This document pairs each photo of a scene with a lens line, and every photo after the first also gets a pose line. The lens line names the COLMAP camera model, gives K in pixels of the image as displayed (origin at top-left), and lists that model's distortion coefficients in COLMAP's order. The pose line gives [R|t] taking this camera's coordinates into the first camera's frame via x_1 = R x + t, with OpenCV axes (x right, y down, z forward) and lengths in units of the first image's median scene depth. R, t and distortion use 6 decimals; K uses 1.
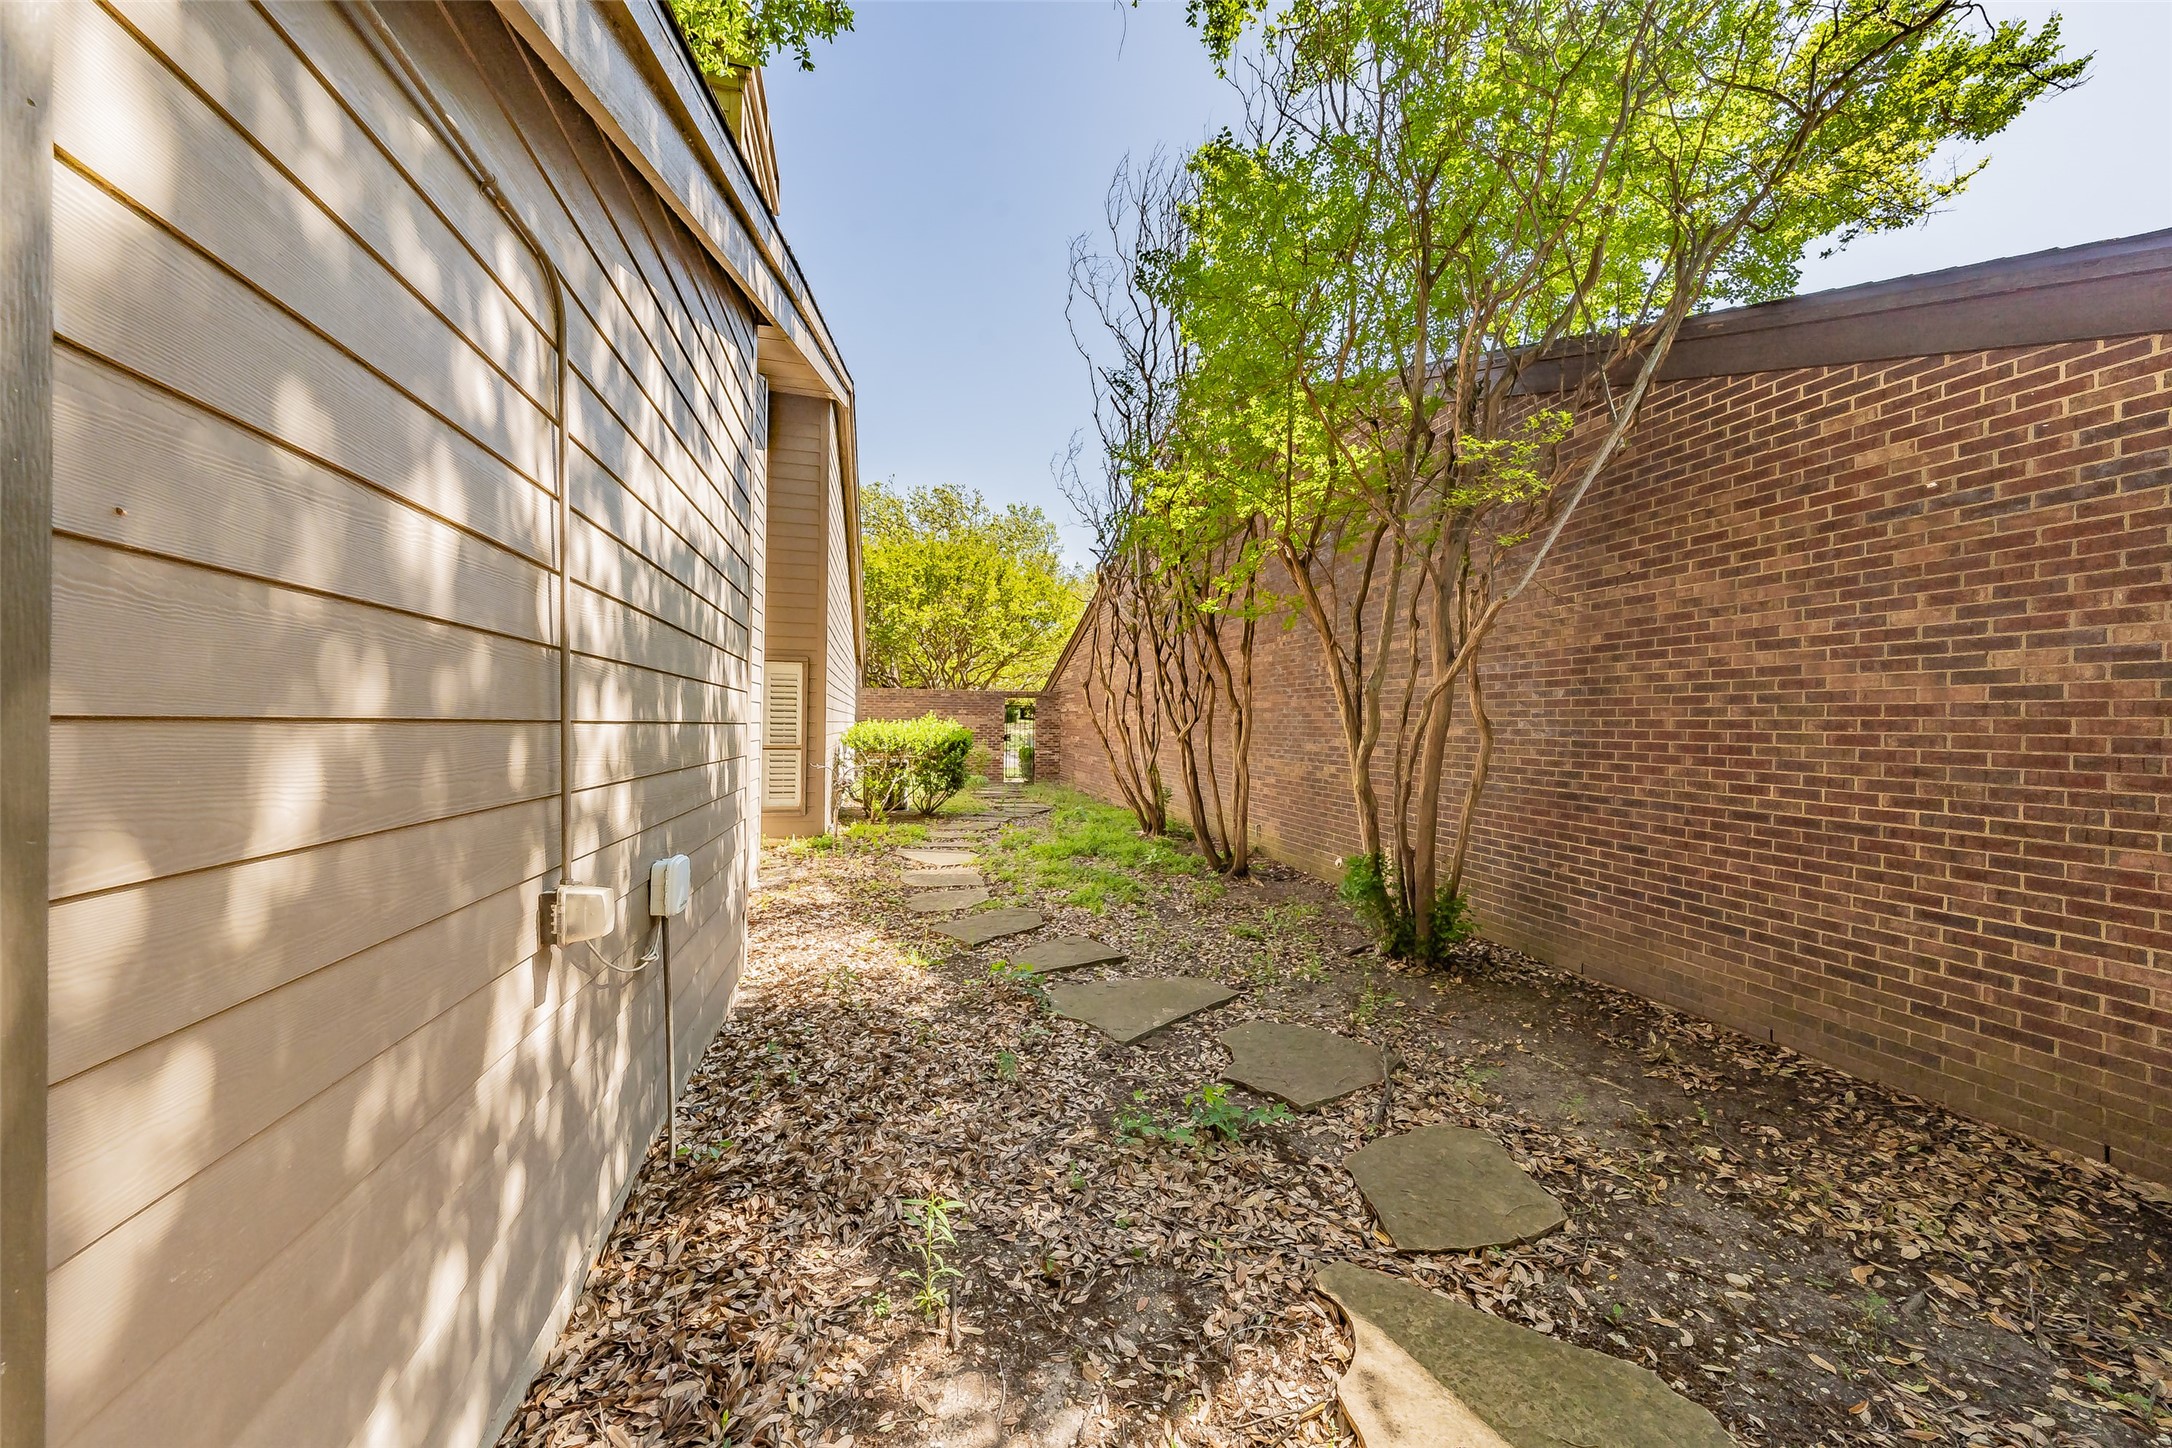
lens RADIAL K [[746.6, 0, 1089.1], [0, 746.6, 728.9], [0, 0, 1]] dist [-0.002075, -0.000091]
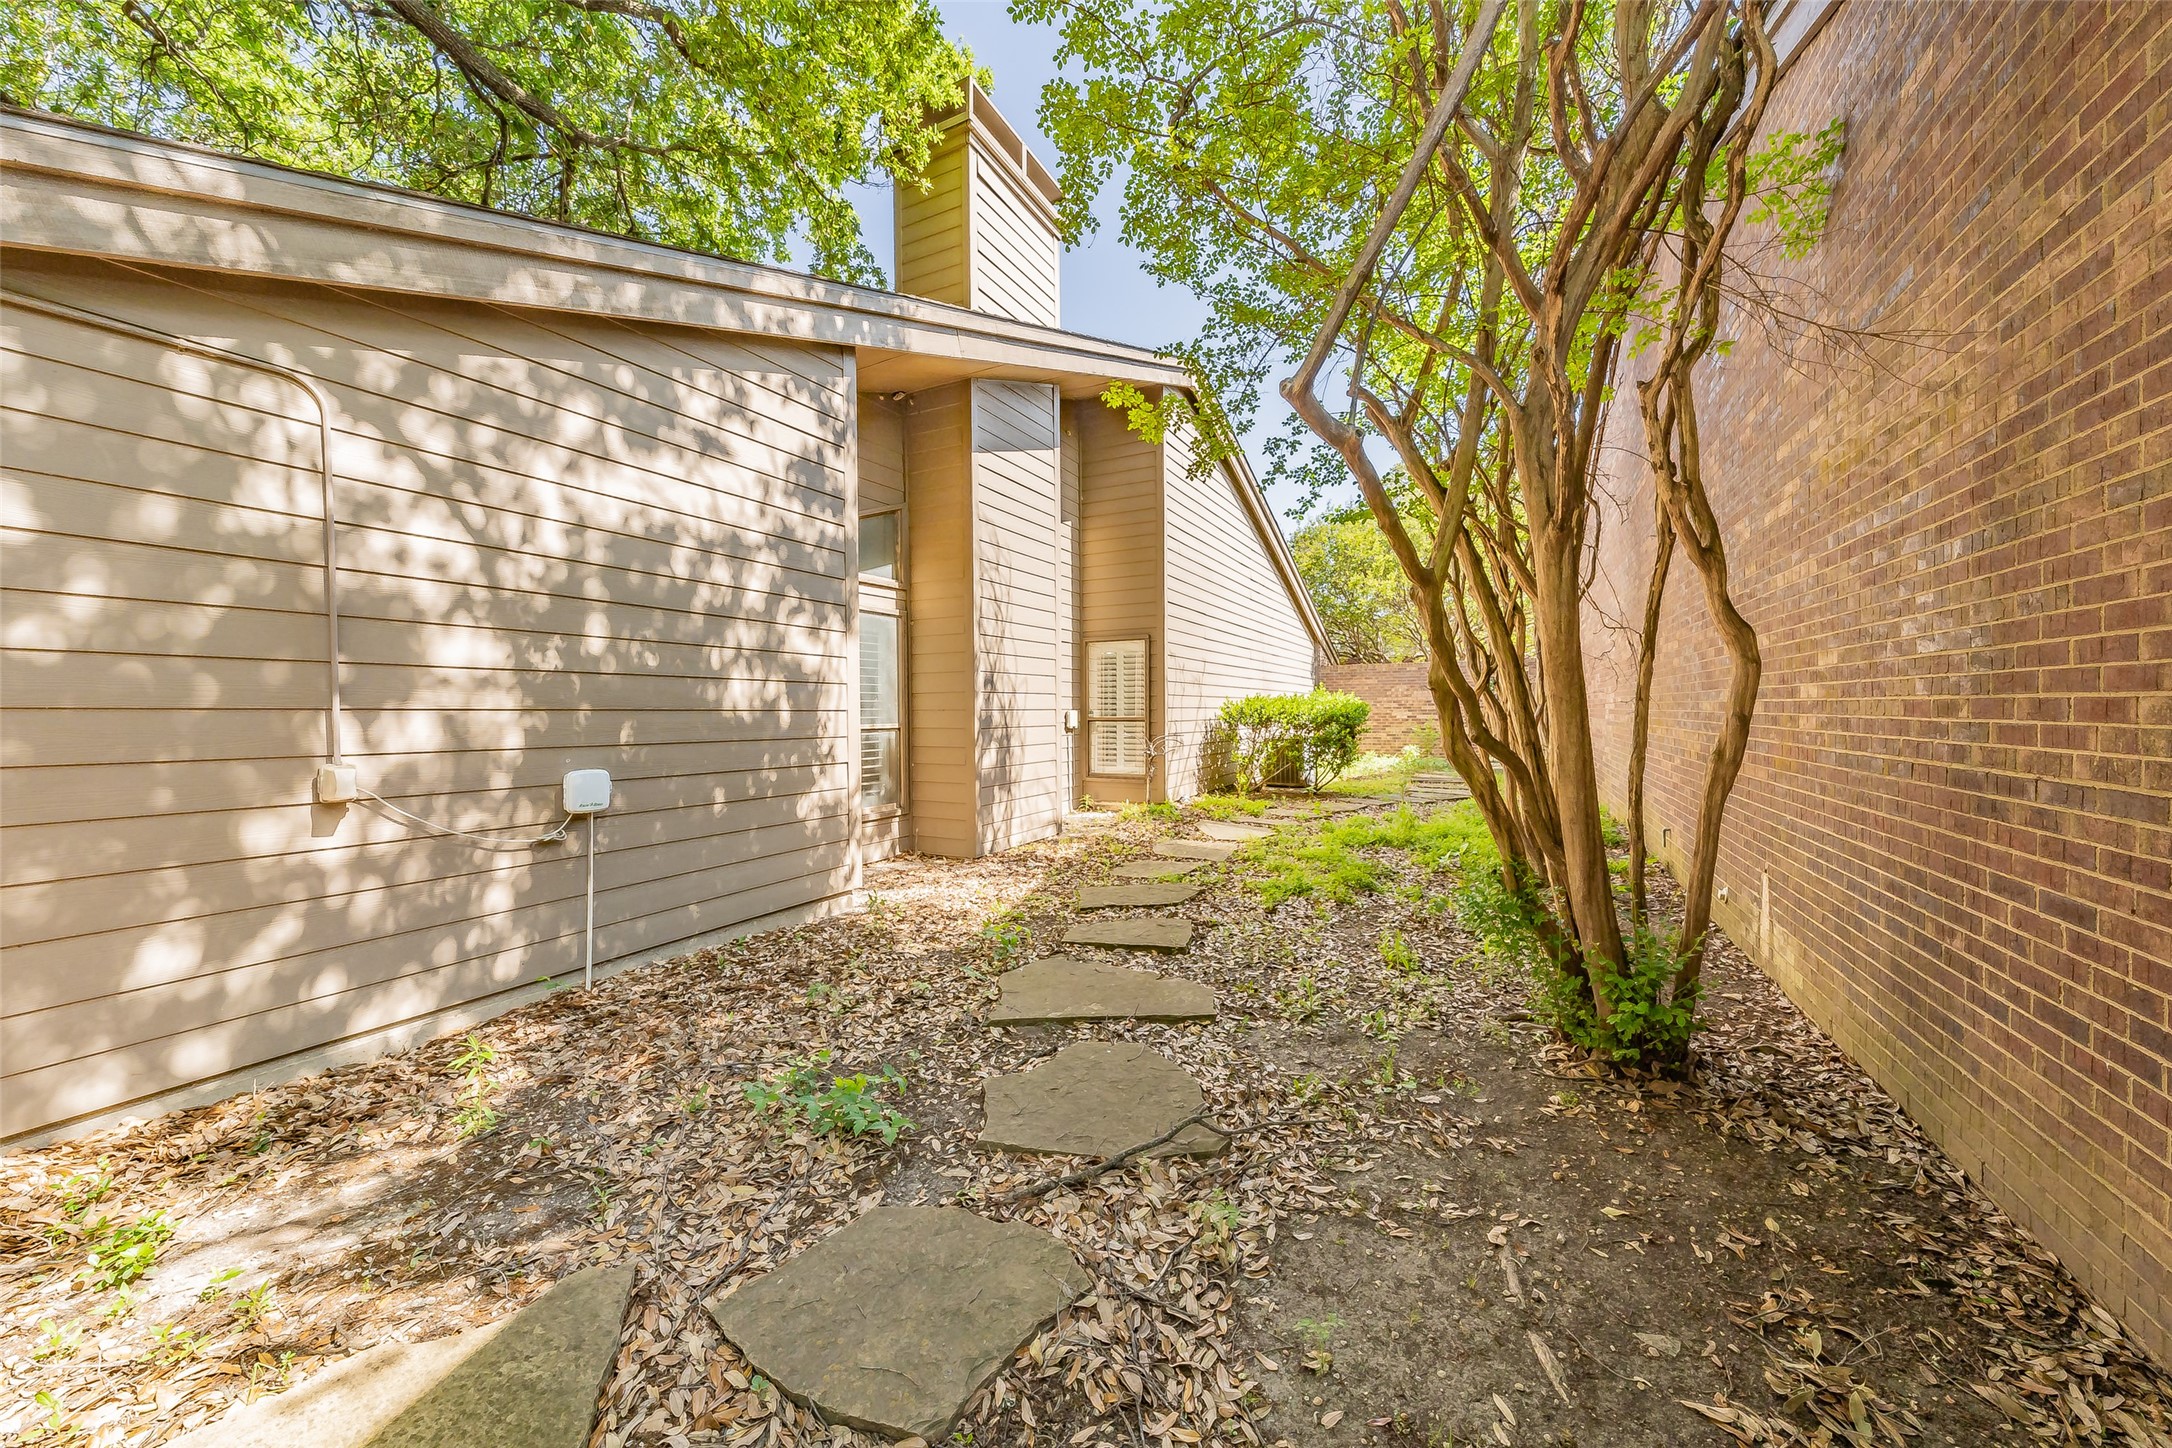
lens RADIAL K [[746.6, 0, 1107.7], [0, 746.6, 726.6], [0, 0, 1]] dist [-0.002075, -0.000091]
pose [[0.739475, -0.004326, -0.673170, 0.616653], [0.014227, 0.999856, 0.009203, 0.051930], [0.673034, -0.016383, 0.739430, 0.362596]]
